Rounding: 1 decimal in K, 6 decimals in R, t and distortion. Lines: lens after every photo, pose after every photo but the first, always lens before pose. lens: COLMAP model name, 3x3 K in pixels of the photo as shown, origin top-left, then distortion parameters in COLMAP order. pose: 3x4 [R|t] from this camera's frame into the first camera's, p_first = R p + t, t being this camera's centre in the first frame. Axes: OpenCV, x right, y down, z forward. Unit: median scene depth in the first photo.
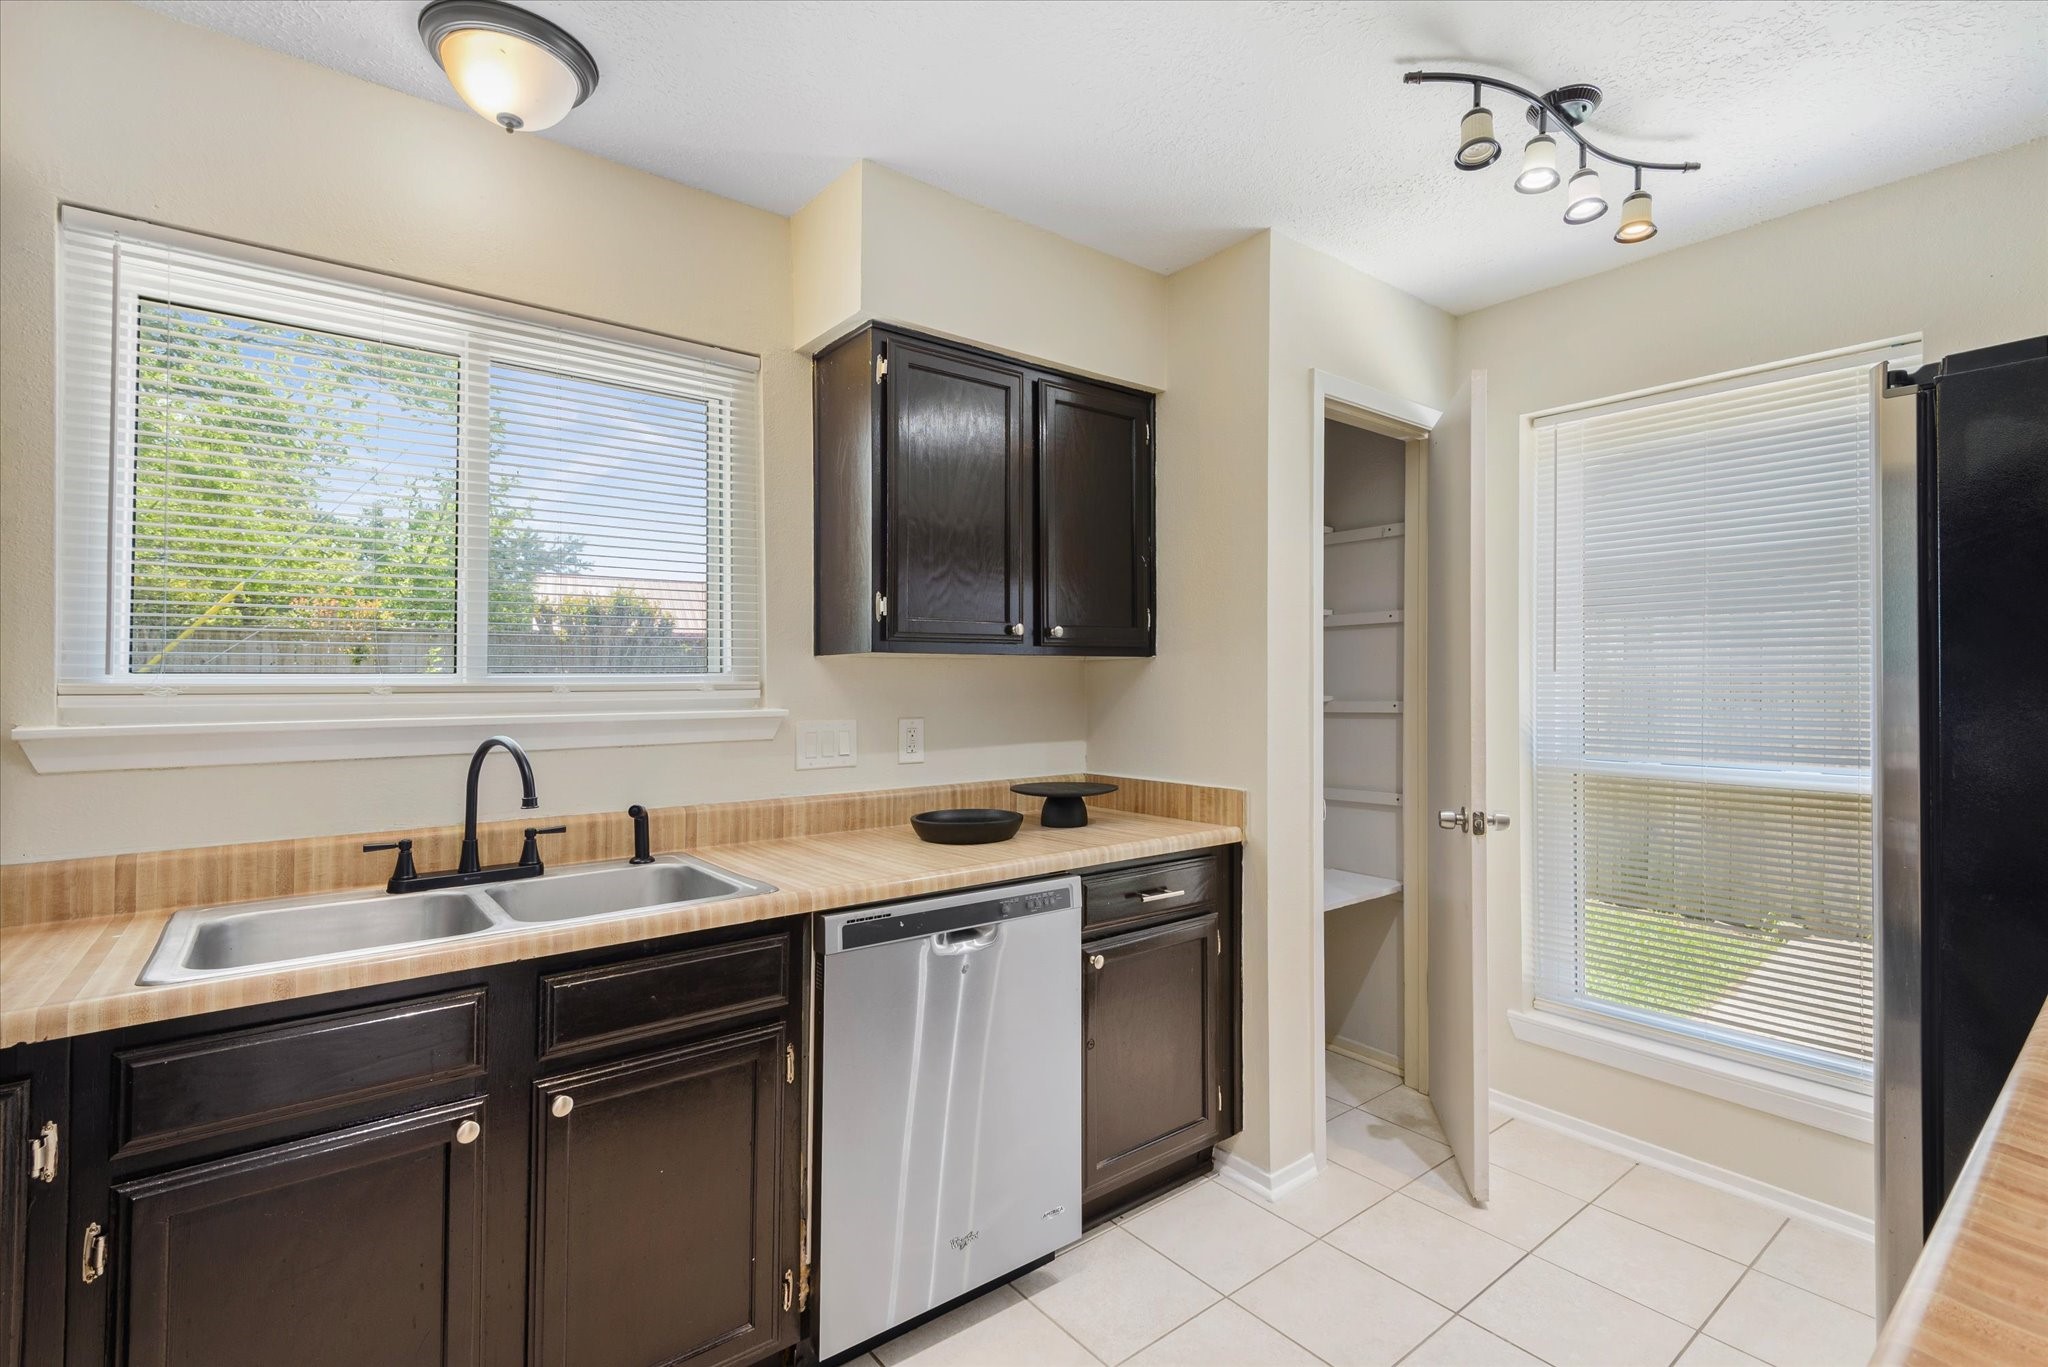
lens RADIAL K [[941.5, 0, 1051.6], [0, 941.5, 660.3], [0, 0, 1]] dist [0.026004, -0.009009]
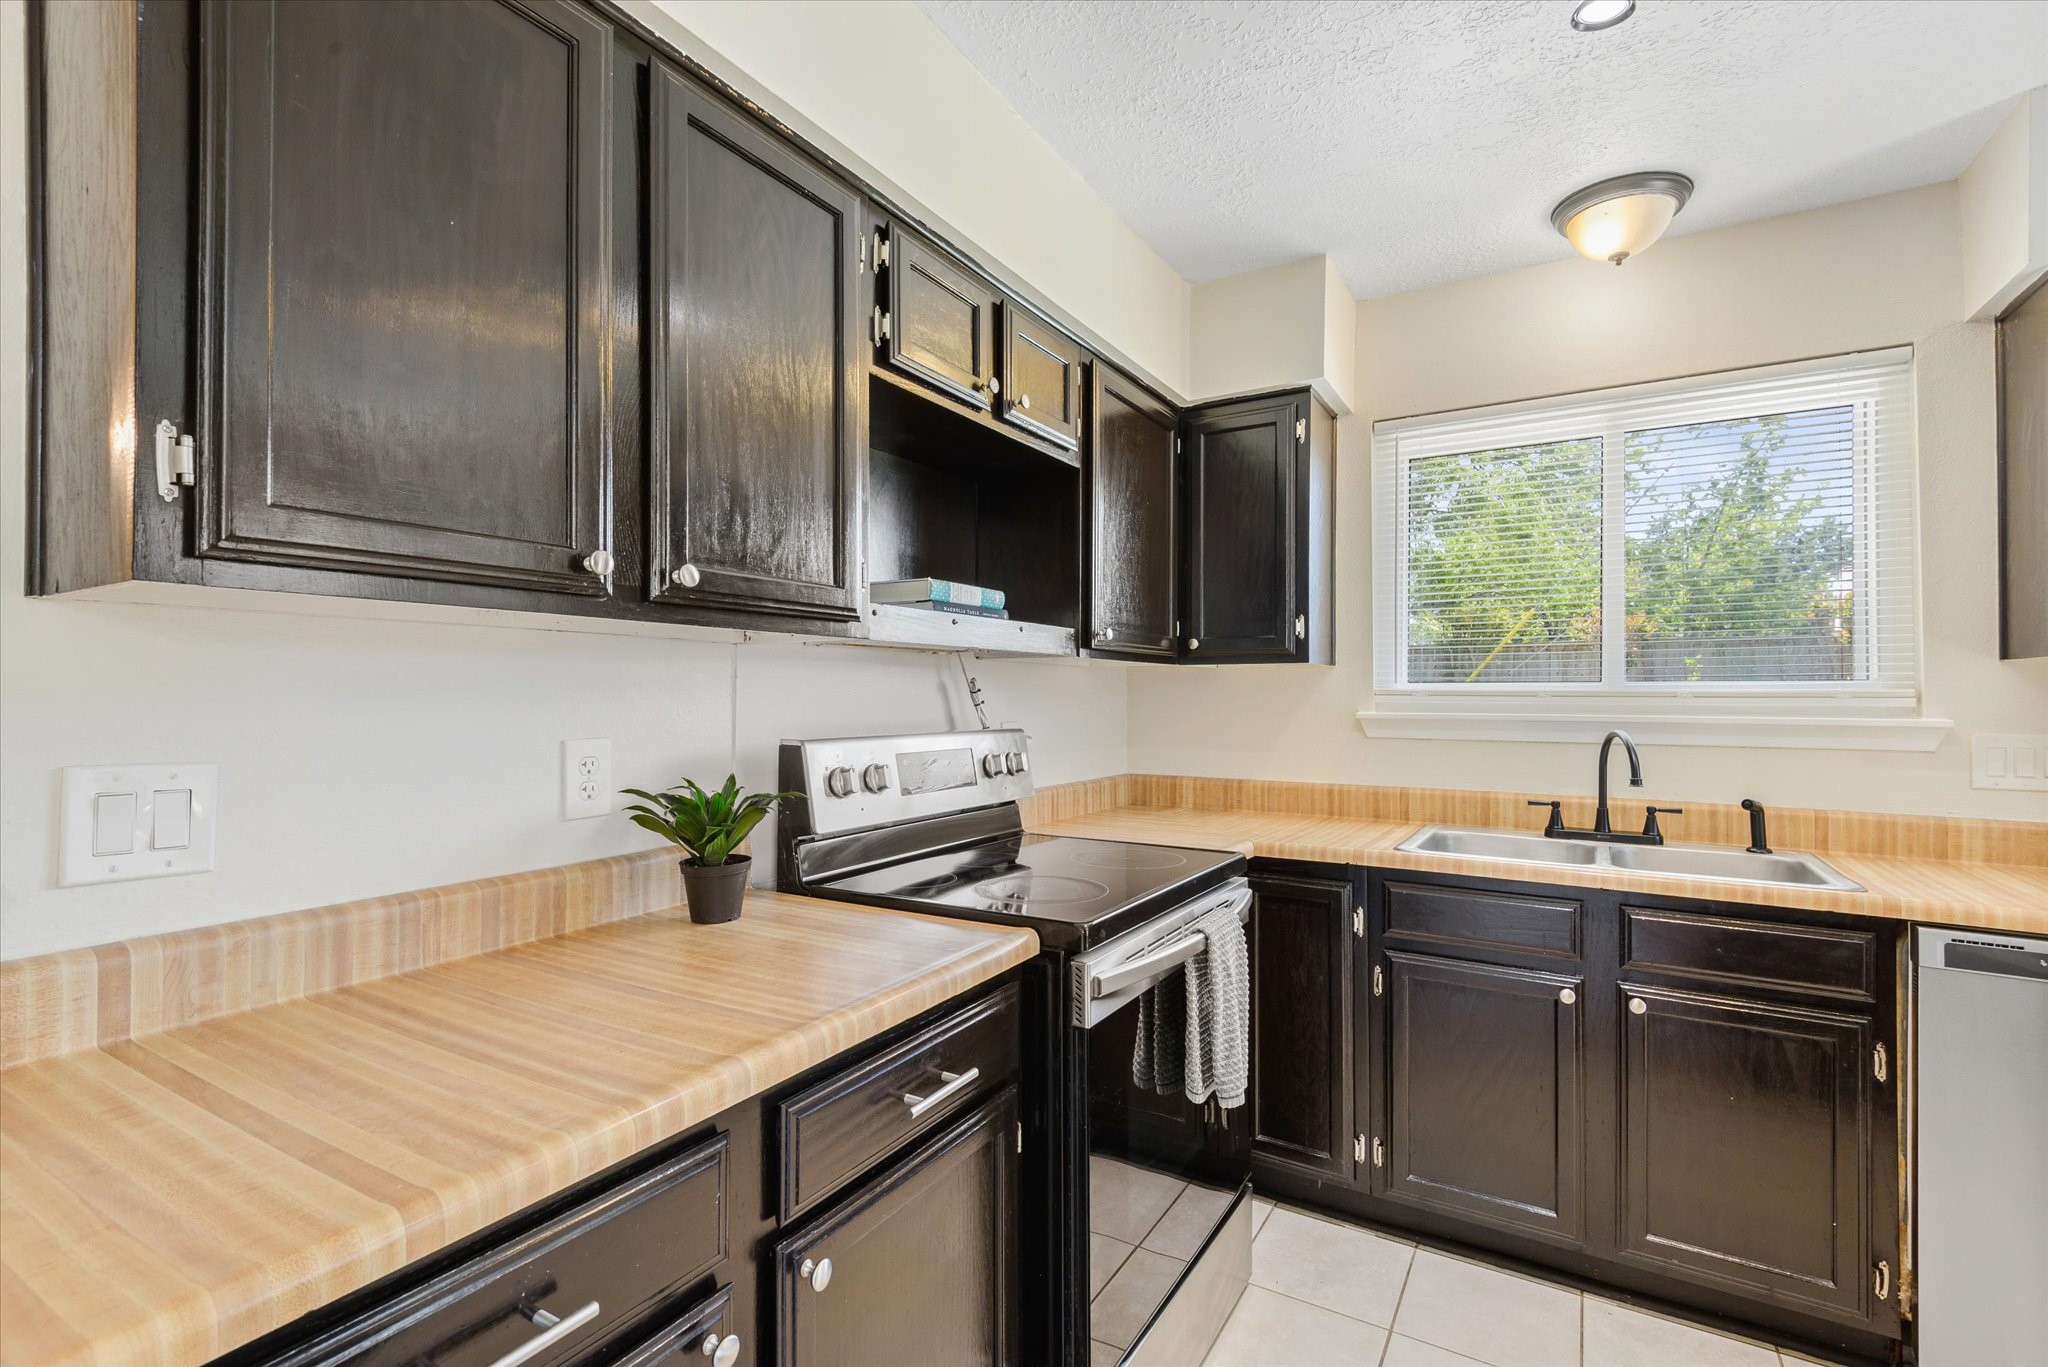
lens RADIAL K [[931.5, 0, 1024.0], [0, 931.5, 683.5], [0, 0, 1]] dist [0.065893, -0.042653]
pose [[0.344493, -0.000881, -0.938788, 0.356894], [0.016937, 0.999843, 0.005276, -0.004693], [0.938636, -0.017718, 0.344454, -0.209124]]
